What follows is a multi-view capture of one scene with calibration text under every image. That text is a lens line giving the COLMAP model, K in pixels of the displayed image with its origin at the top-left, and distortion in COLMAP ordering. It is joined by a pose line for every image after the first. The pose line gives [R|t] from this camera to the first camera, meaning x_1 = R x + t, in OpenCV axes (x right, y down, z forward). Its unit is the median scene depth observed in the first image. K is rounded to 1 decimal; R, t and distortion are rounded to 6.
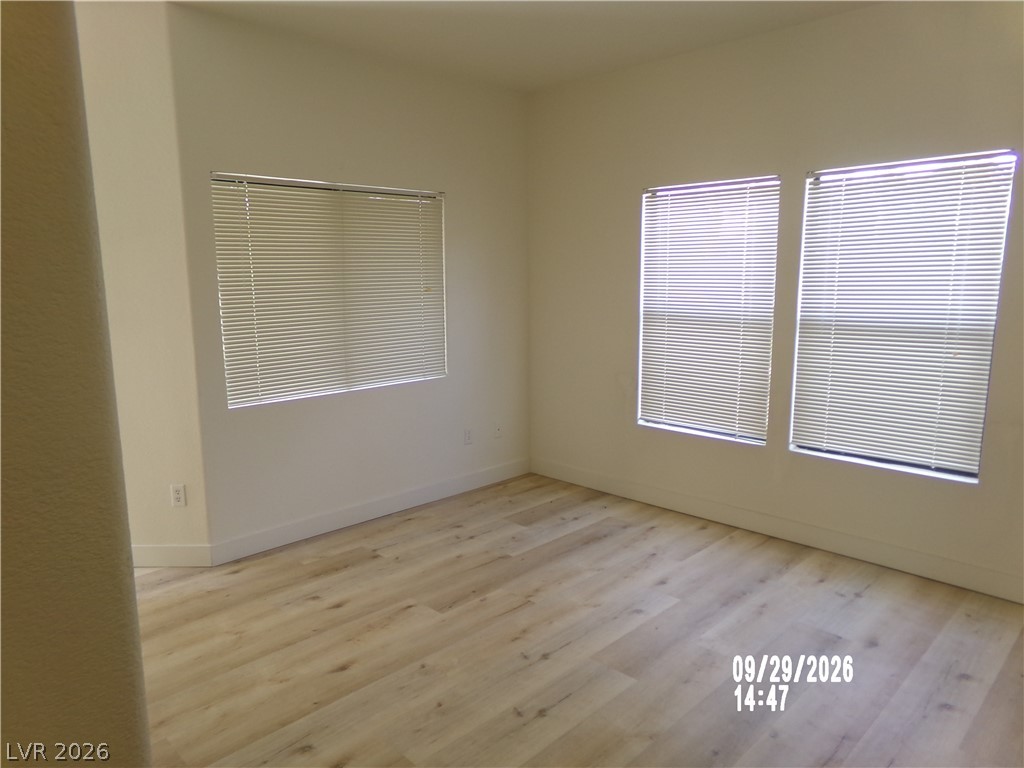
lens RADIAL K [[700.9, 0, 497.1], [0, 700.9, 383.0], [0, 0, 1]] dist [0.009359, 0.006848]
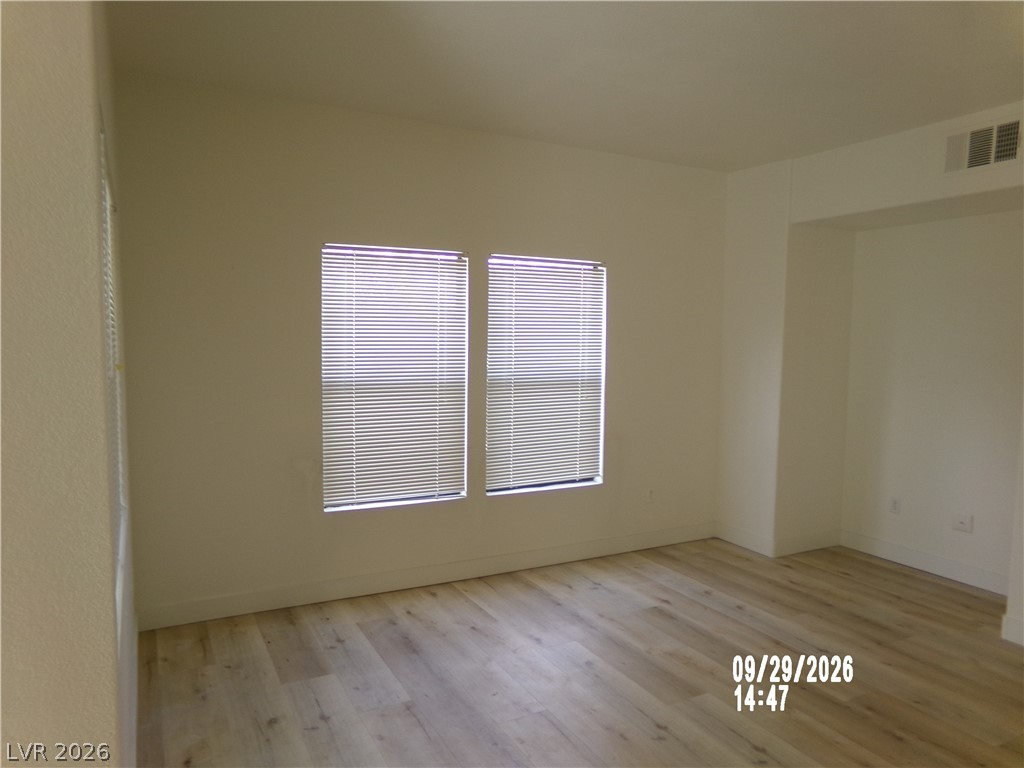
lens RADIAL K [[706.9, 0, 512.0], [0, 706.9, 384.0], [0, 0, 1]] dist [-0.091527, 0.144103]
pose [[0.292572, -0.060213, 0.954346, -0.663698], [0.134479, 0.990688, 0.021279, -0.103165], [-0.946740, 0.122114, 0.297945, 0.620297]]
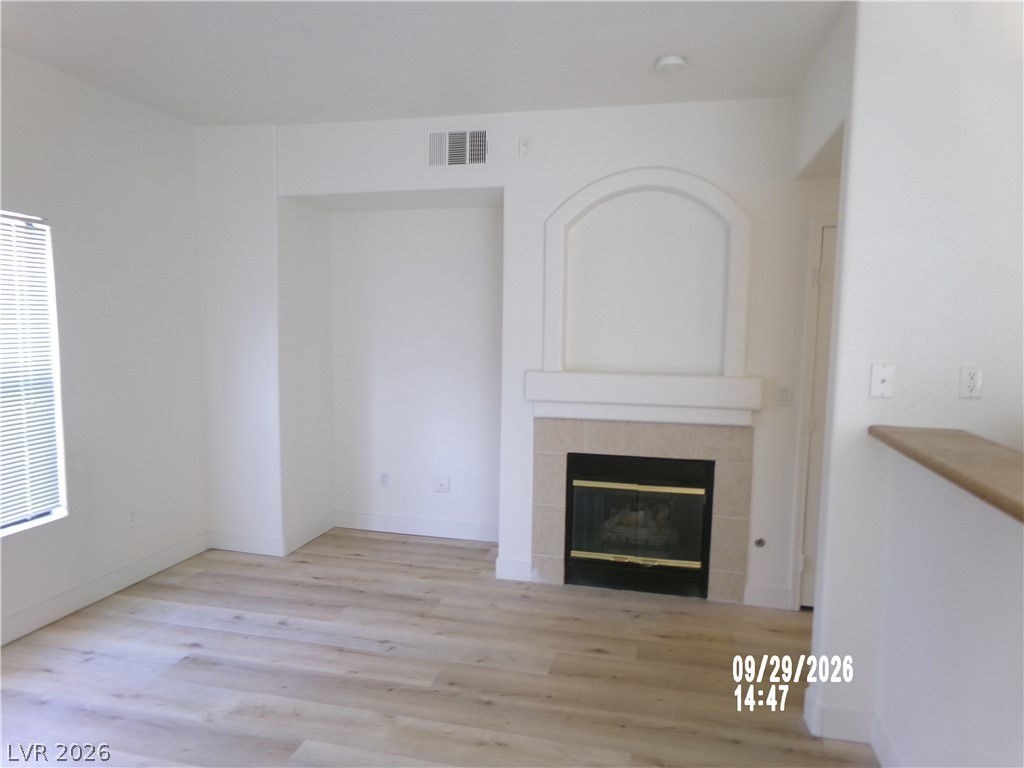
lens RADIAL K [[695.3, 0, 510.4], [0, 695.3, 389.6], [0, 0, 1]] dist [-0.087264, 0.136071]
pose [[-0.513672, -0.085136, 0.853752, -0.501867], [0.123520, 0.977361, 0.171779, -0.129703], [-0.849049, 0.193693, -0.491527, 0.780926]]
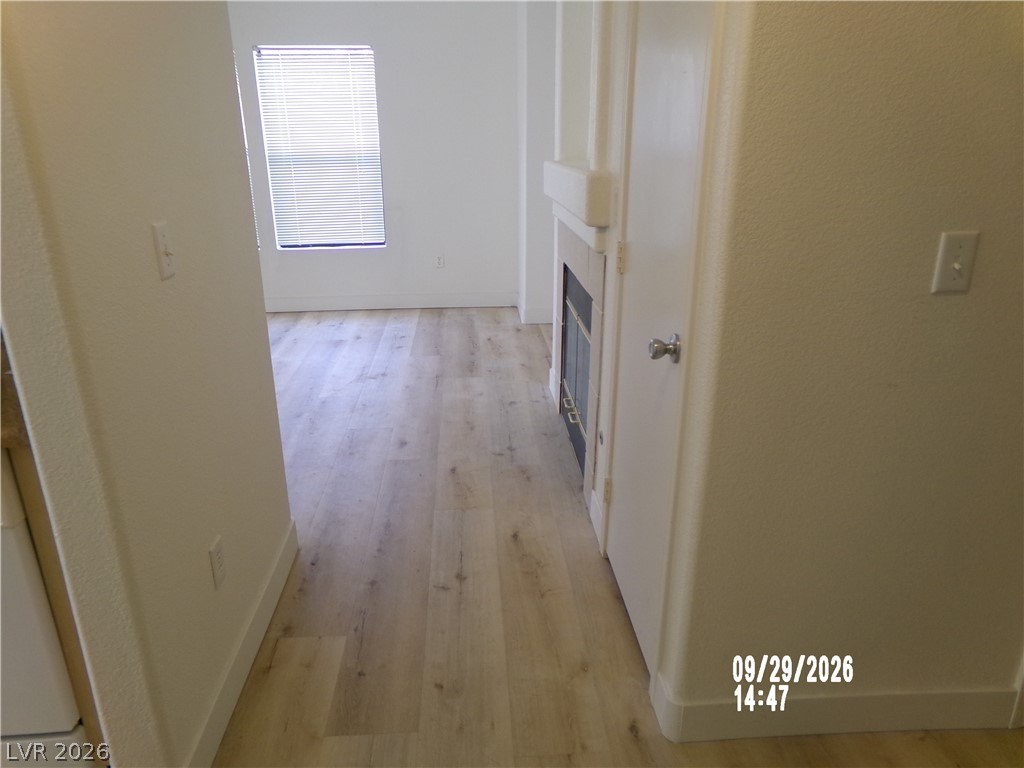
lens RADIAL K [[706.9, 0, 512.0], [0, 706.9, 384.0], [0, 0, 1]] dist [-0.091527, 0.144103]
pose [[0.658499, -0.256330, 0.707583, -0.372327], [0.121816, 0.964113, 0.235896, 0.084334], [-0.742658, -0.069142, 0.666092, -0.355760]]
